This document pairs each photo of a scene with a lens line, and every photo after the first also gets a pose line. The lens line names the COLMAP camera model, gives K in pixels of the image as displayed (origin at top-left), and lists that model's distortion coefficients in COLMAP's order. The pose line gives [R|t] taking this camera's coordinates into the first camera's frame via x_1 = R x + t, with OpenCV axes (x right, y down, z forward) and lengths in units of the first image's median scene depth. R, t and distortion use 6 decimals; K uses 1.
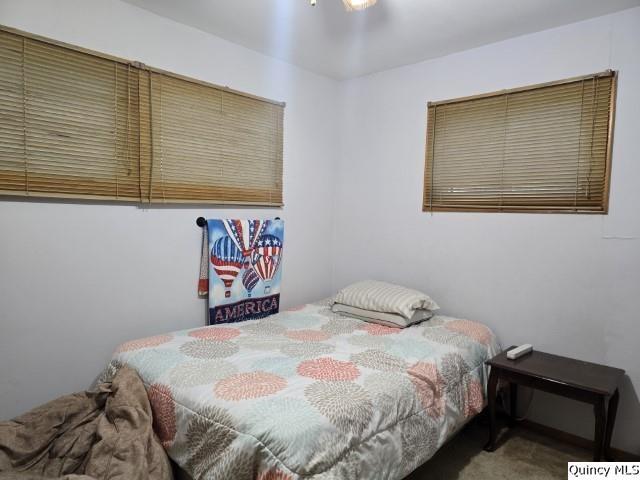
lens RADIAL K [[426.8, 0, 320.1], [0, 426.8, 241.1], [0, 0, 1]] dist [0.031475, -0.003098]
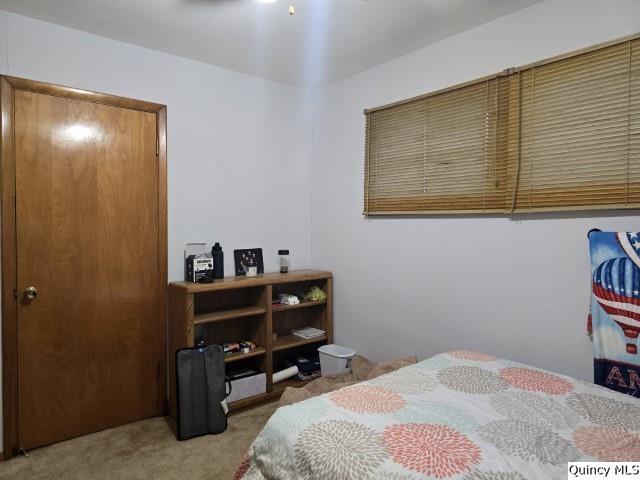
lens RADIAL K [[426.8, 0, 320.3], [0, 426.8, 236.4], [0, 0, 1]] dist [0.031475, -0.003098]
pose [[-0.133075, -0.005701, -0.991090, 0.510556], [-0.072385, 0.997369, 0.003982, -0.012708], [0.988459, 0.072270, -0.133138, 0.640283]]
